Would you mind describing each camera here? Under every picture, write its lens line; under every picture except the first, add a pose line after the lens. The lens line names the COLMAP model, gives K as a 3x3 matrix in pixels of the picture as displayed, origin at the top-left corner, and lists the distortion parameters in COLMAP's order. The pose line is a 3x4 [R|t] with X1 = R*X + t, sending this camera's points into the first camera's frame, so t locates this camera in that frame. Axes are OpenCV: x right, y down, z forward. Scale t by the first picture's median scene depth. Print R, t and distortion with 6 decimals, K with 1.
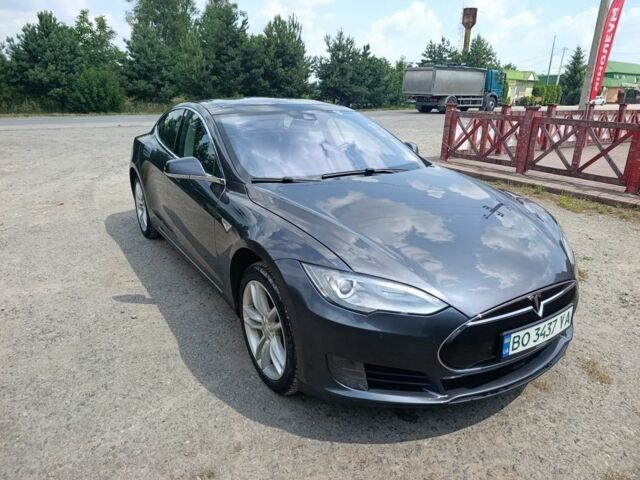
lens RADIAL K [[435.8, 0, 320.0], [0, 435.8, 240.0], [0, 0, 1]] dist [0.028111, -0.033299]
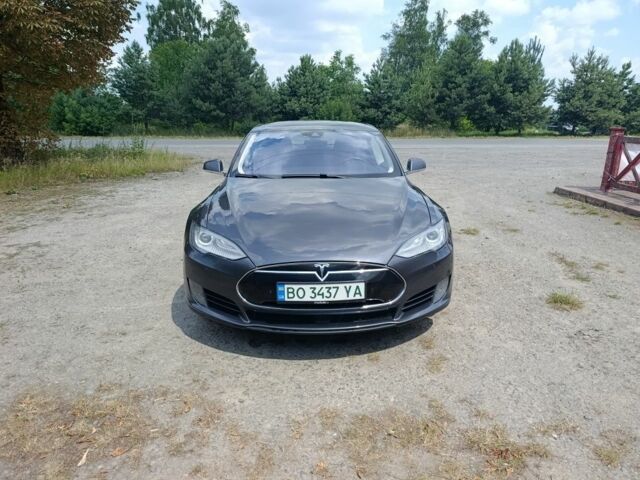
lens RADIAL K [[435.8, 0, 320.0], [0, 435.8, 240.0], [0, 0, 1]] dist [0.028111, -0.033299]
pose [[0.863568, 0.127597, -0.487821, 0.060290], [-0.154816, 0.987819, -0.015686, 0.004103], [0.479877, 0.089069, 0.872803, -0.007844]]
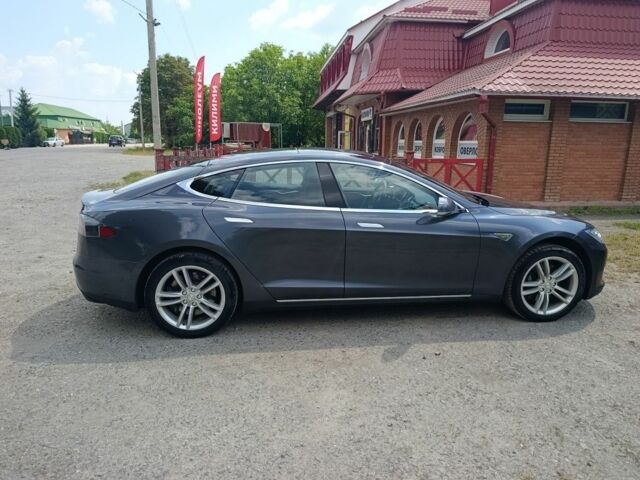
lens RADIAL K [[435.8, 0, 320.0], [0, 435.8, 240.0], [0, 0, 1]] dist [0.028111, -0.033299]
pose [[0.427590, -0.211893, 0.878788, -0.114887], [0.287181, 0.953620, 0.090203, -0.021142], [-0.857143, 0.213801, 0.468610, 0.056623]]
